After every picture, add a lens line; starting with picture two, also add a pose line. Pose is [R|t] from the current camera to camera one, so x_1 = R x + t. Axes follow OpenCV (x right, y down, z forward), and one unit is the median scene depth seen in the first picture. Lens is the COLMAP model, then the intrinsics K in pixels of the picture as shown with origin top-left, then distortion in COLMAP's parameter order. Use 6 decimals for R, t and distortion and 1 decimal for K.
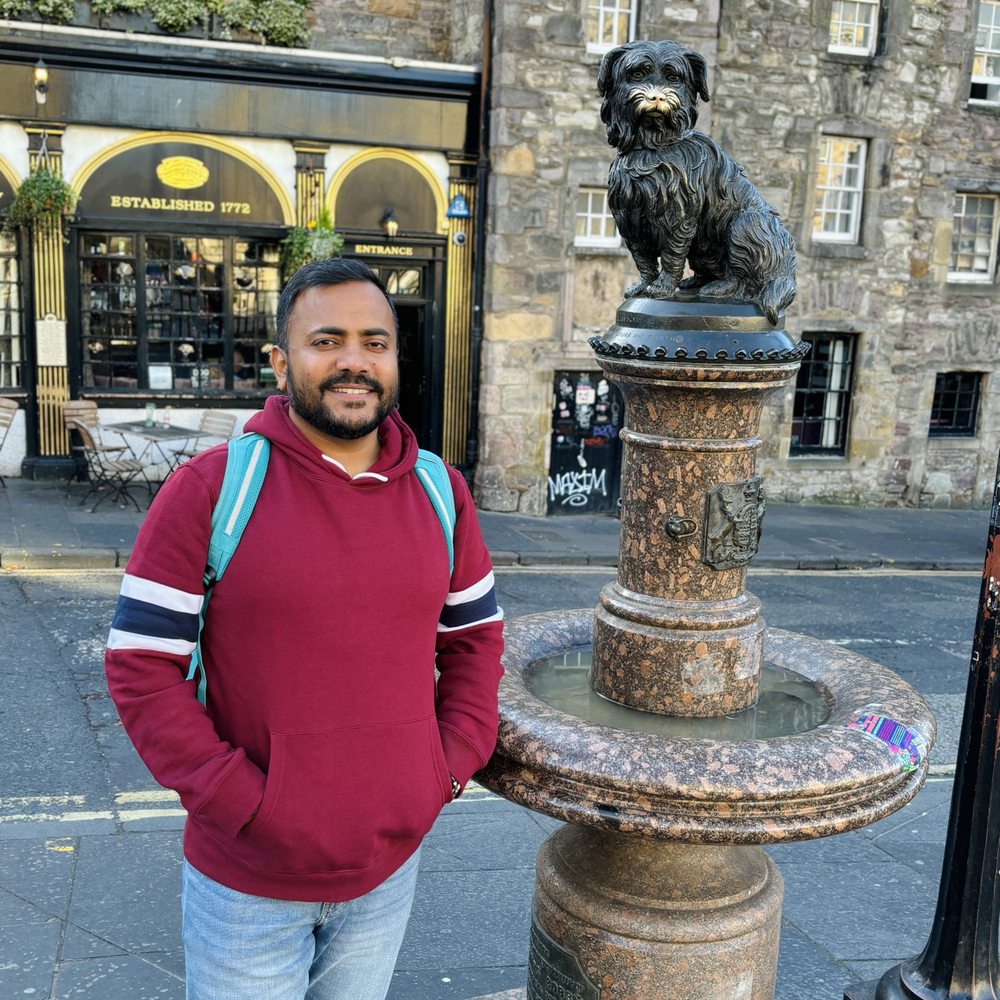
lens RADIAL K [[1260.8, 0, 484.0], [0, 1260.8, 513.2], [0, 0, 1]] dist [0.155576, -0.476526]
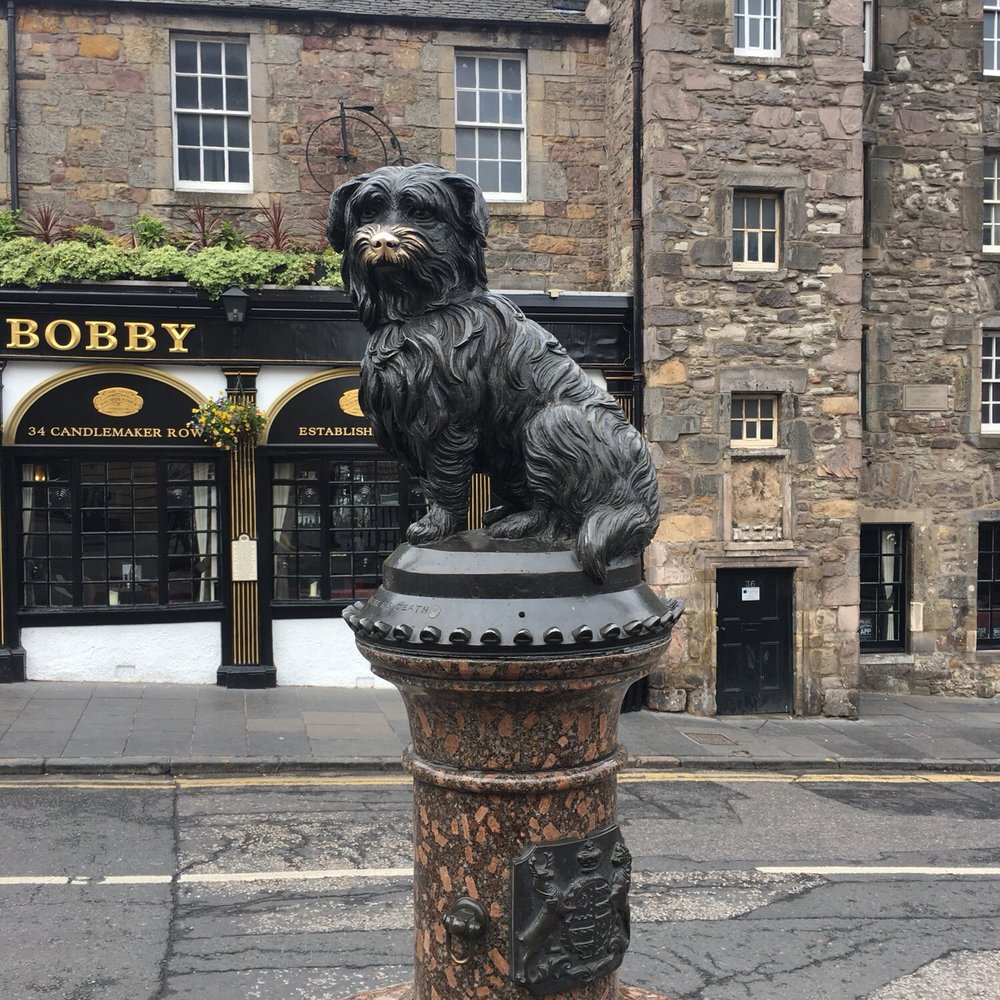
lens RADIAL K [[1142.8, 0, 500.0], [0, 1142.8, 500.0], [0, 0, 1]] dist [0.087180, -0.134672]
pose [[0.984593, -0.041108, -0.169962, 0.045115], [0.011983, 0.985550, -0.168958, -0.015450], [0.174452, 0.164318, 0.970858, 0.073401]]
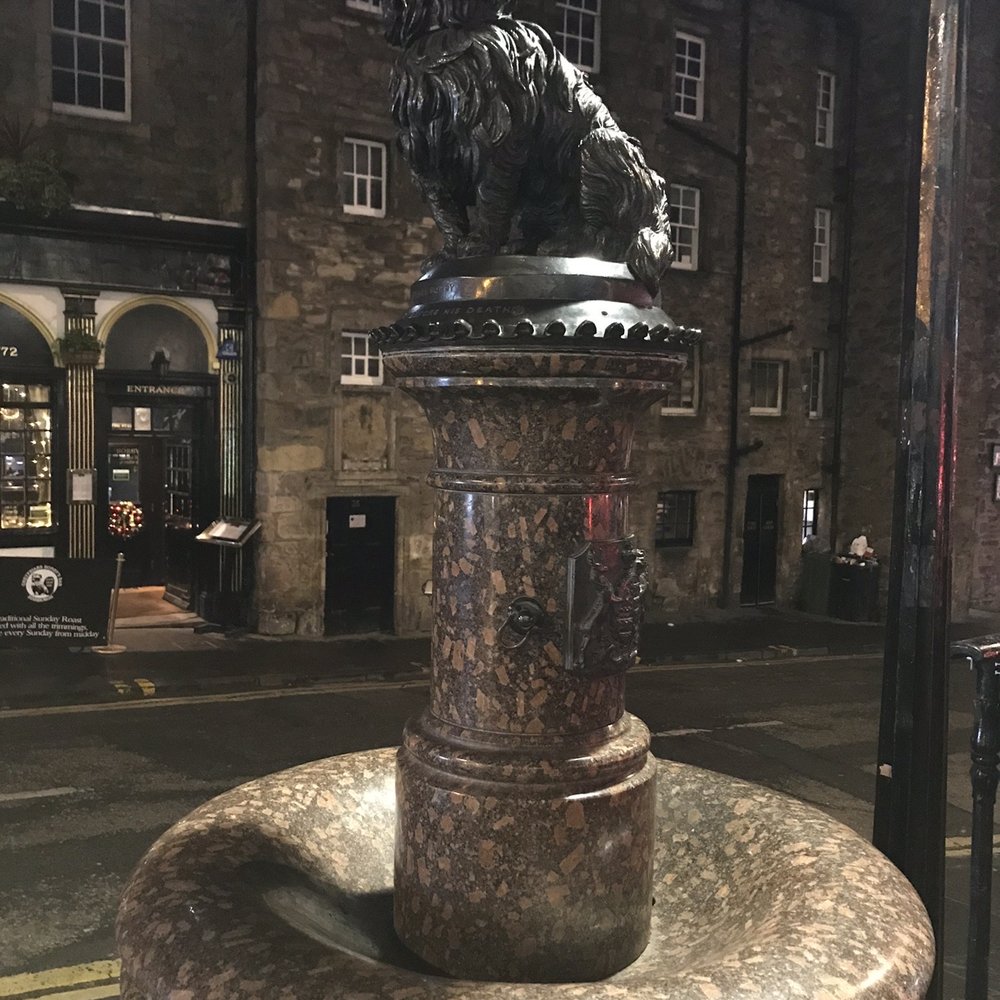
lens RADIAL K [[1090.2, 0, 497.9], [0, 1090.2, 495.4], [0, 0, 1]] dist [0.130792, -0.363651]
pose [[0.977478, -0.031524, 0.208670, 0.004774], [0.057310, 0.991274, -0.118709, 0.002594], [-0.203107, 0.127994, 0.970755, 0.078797]]
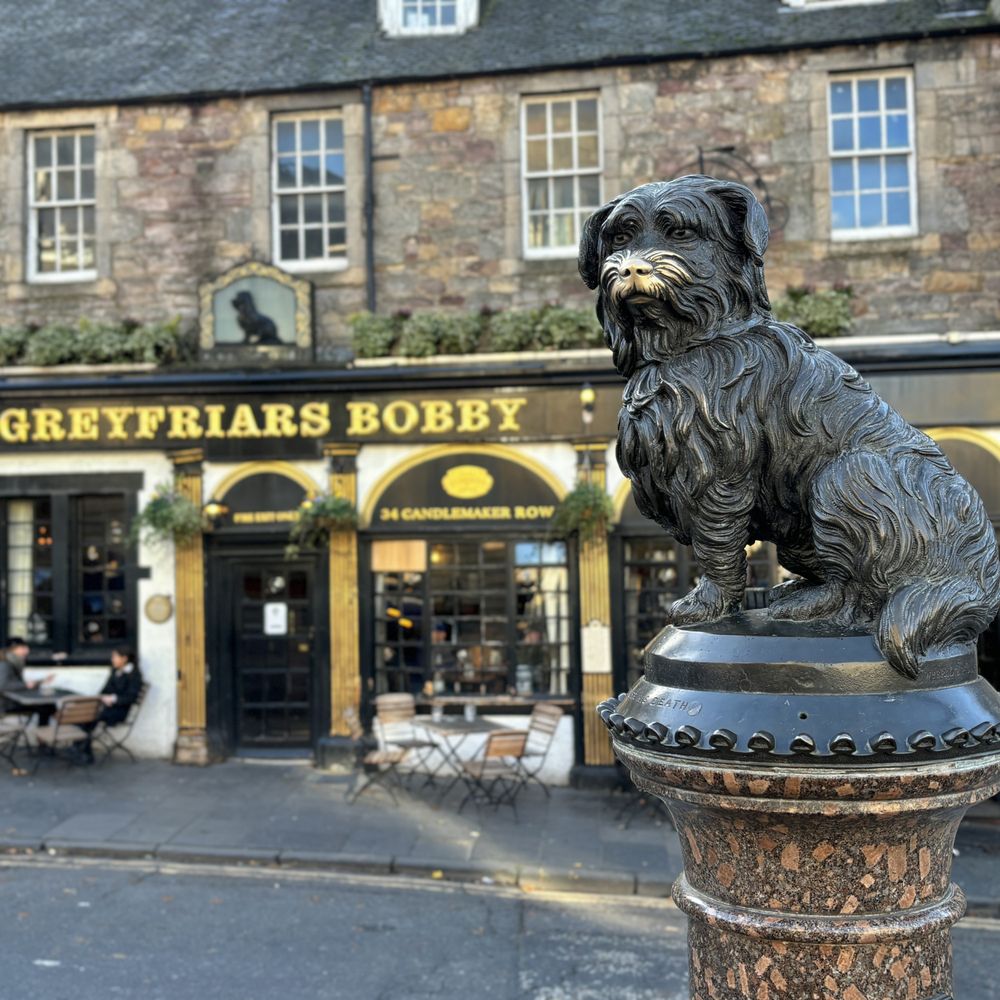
lens RADIAL K [[1260.8, 0, 484.0], [0, 1260.8, 513.2], [0, 0, 1]] dist [0.155576, -0.476526]
pose [[0.882779, -0.070417, -0.464480, 0.051179], [-0.037964, 0.974776, -0.219933, -0.015798], [0.468251, 0.211785, 0.857839, 0.081981]]
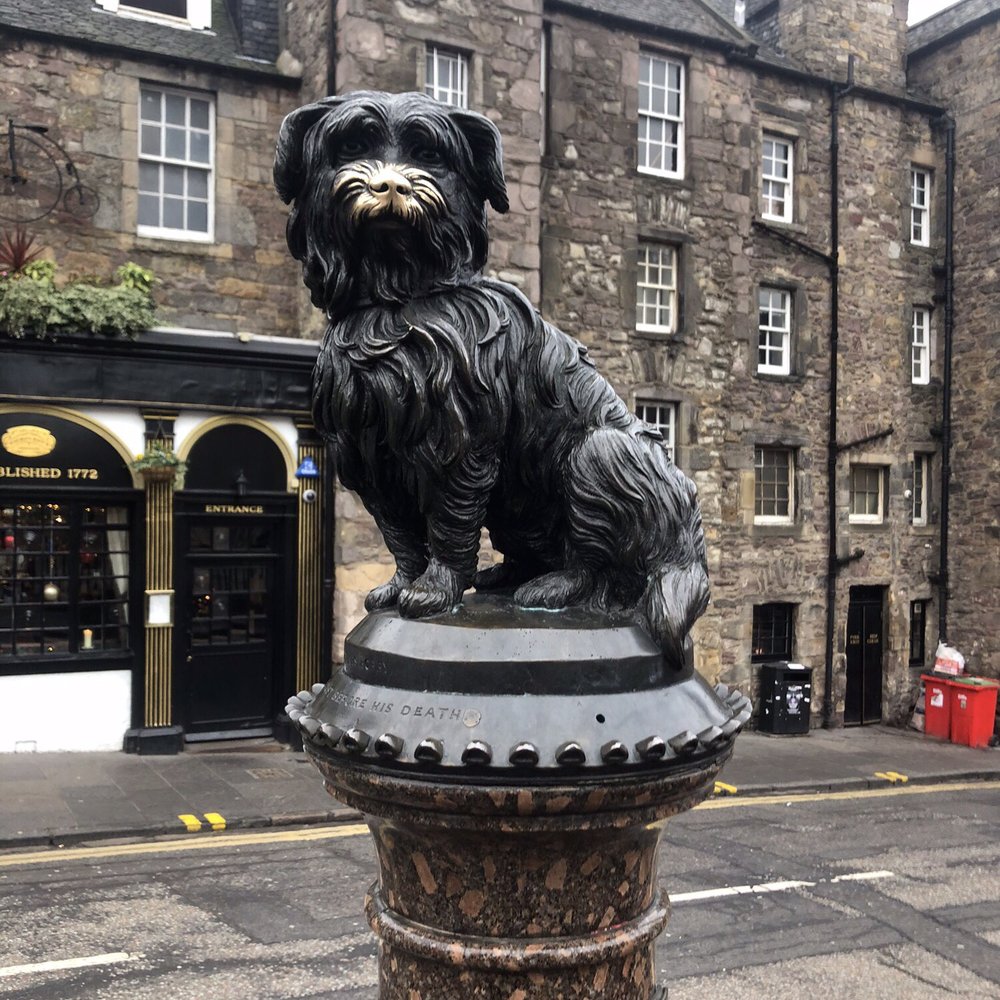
lens RADIAL K [[1105.2, 0, 509.1], [0, 1105.2, 519.1], [0, 0, 1]] dist [0.057649, -0.136790]
pose [[0.990055, -0.028224, 0.137823, 0.018786], [0.053774, 0.981200, -0.185351, -0.021337], [-0.130000, 0.190919, 0.972959, 0.099947]]
